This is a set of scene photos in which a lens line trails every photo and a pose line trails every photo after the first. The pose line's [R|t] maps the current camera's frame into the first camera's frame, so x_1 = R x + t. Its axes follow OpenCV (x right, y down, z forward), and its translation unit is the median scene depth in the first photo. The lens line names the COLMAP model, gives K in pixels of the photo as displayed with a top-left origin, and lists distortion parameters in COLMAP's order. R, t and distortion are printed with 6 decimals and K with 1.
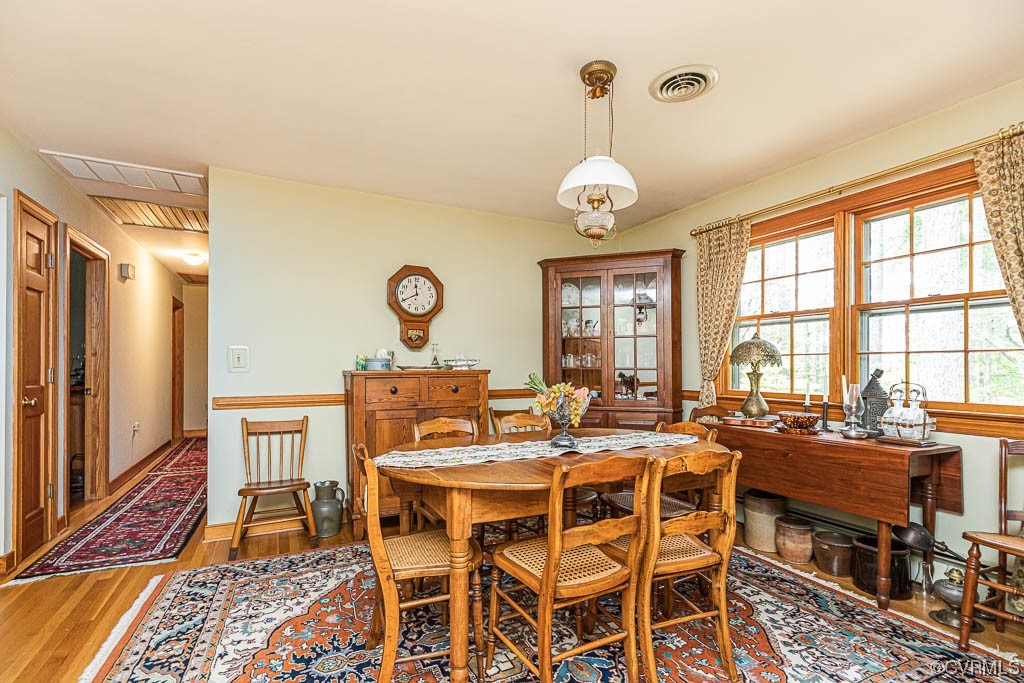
lens RADIAL K [[471.5, 0, 517.0], [0, 471.5, 365.3], [0, 0, 1]] dist [0.009962, -0.002984]
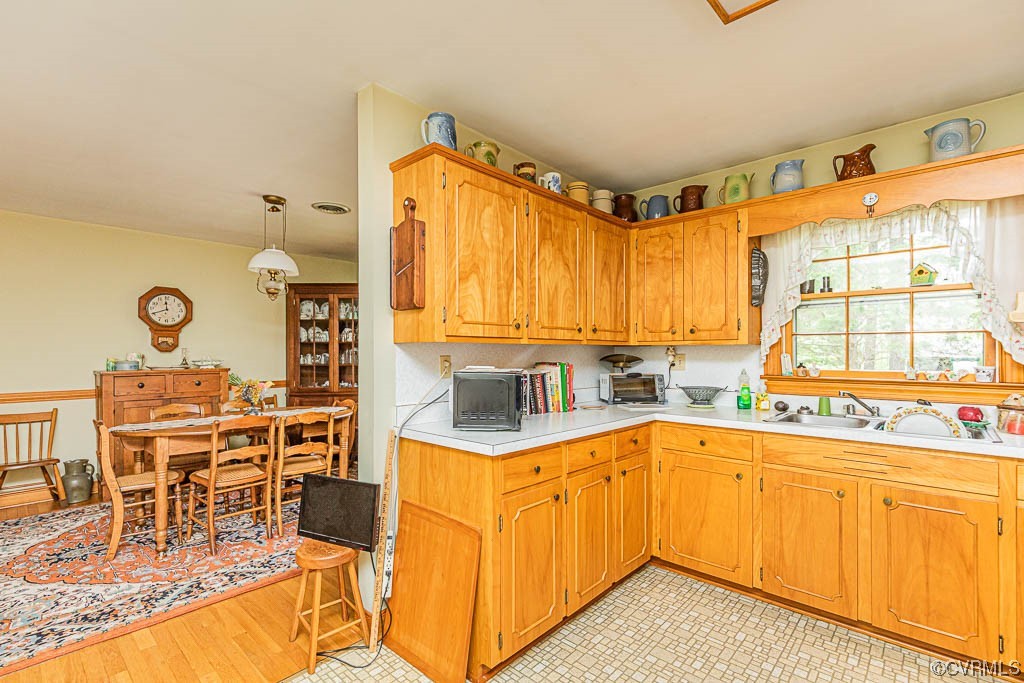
lens RADIAL K [[471.5, 0, 519.2], [0, 471.5, 350.0], [0, 0, 1]] dist [0.009962, -0.002984]
pose [[0.936997, -0.003266, 0.349321, 0.262113], [0.004423, 0.999987, -0.002515, -0.037506], [-0.349309, 0.003902, 0.937000, -0.600122]]
